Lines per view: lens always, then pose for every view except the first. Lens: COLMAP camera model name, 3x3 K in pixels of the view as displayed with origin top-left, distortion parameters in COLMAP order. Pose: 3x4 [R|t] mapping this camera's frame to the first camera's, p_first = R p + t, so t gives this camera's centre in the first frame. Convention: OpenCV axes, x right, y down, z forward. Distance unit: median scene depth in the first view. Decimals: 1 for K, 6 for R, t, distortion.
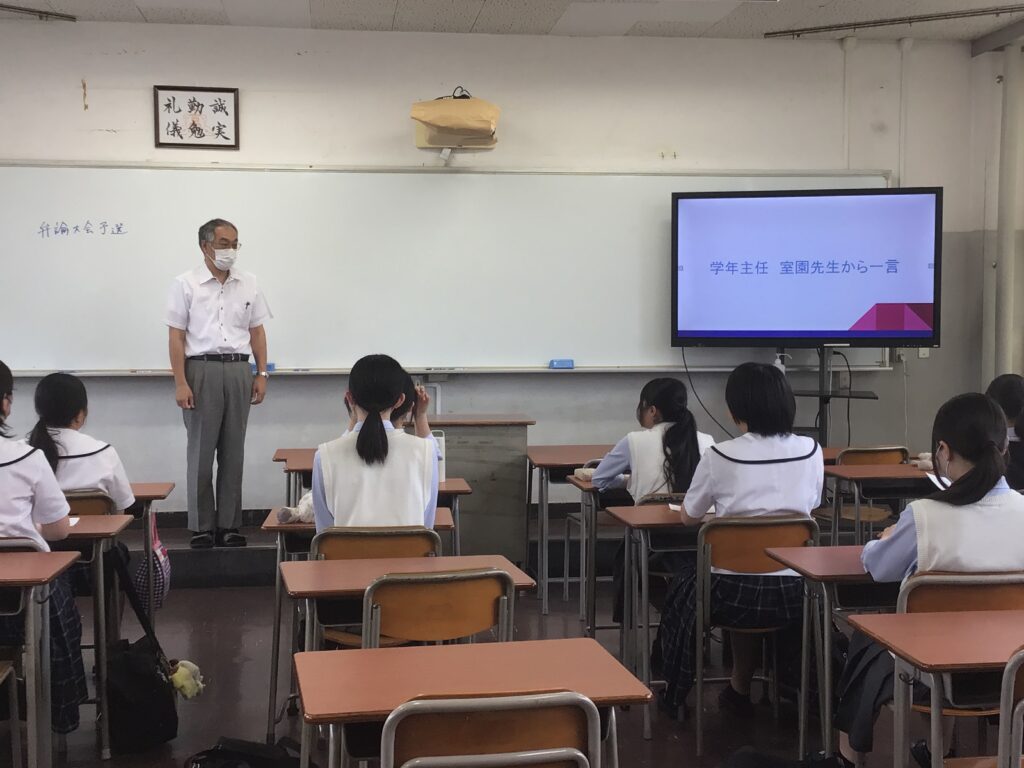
lens RADIAL K [[1450.8, 0, 512.0], [0, 1450.8, 384.0], [0, 0, 1]] dist [0.079890, -0.042953]
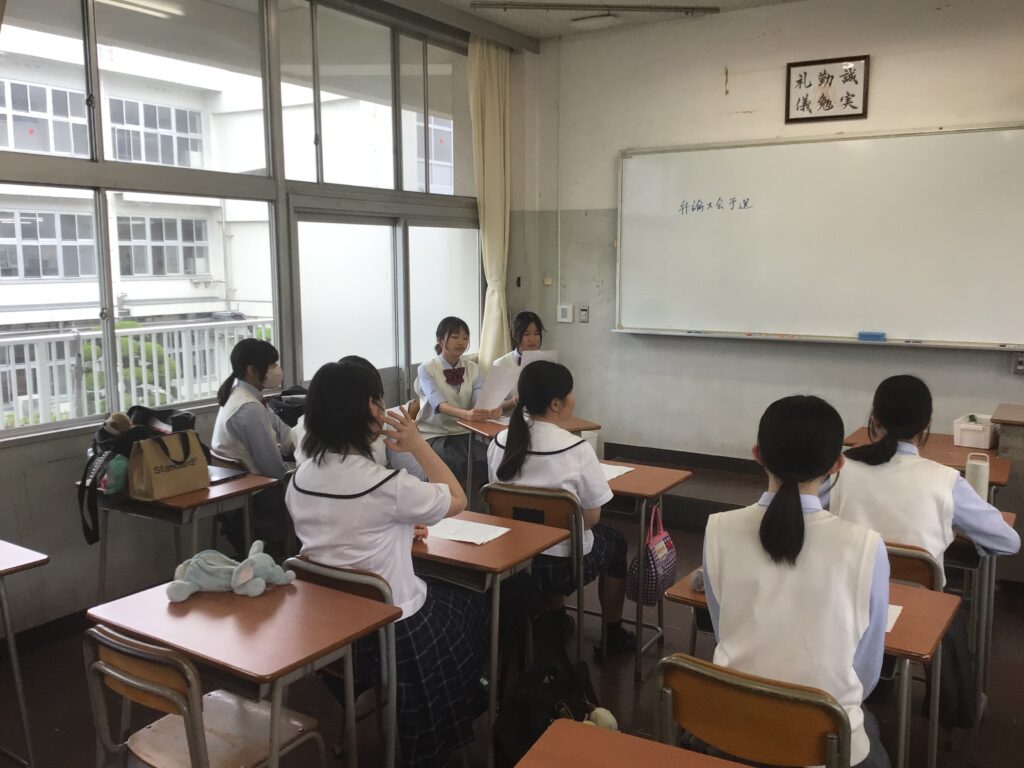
lens RADIAL K [[918.9, 0, 512.0], [0, 918.9, 384.0], [0, 0, 1]] dist [0.118529, -0.219407]
pose [[0.774425, 0.087018, -0.626653, 0.042294], [-0.027404, 0.994180, 0.104188, -0.039116], [0.632072, -0.063513, 0.772302, 0.340430]]
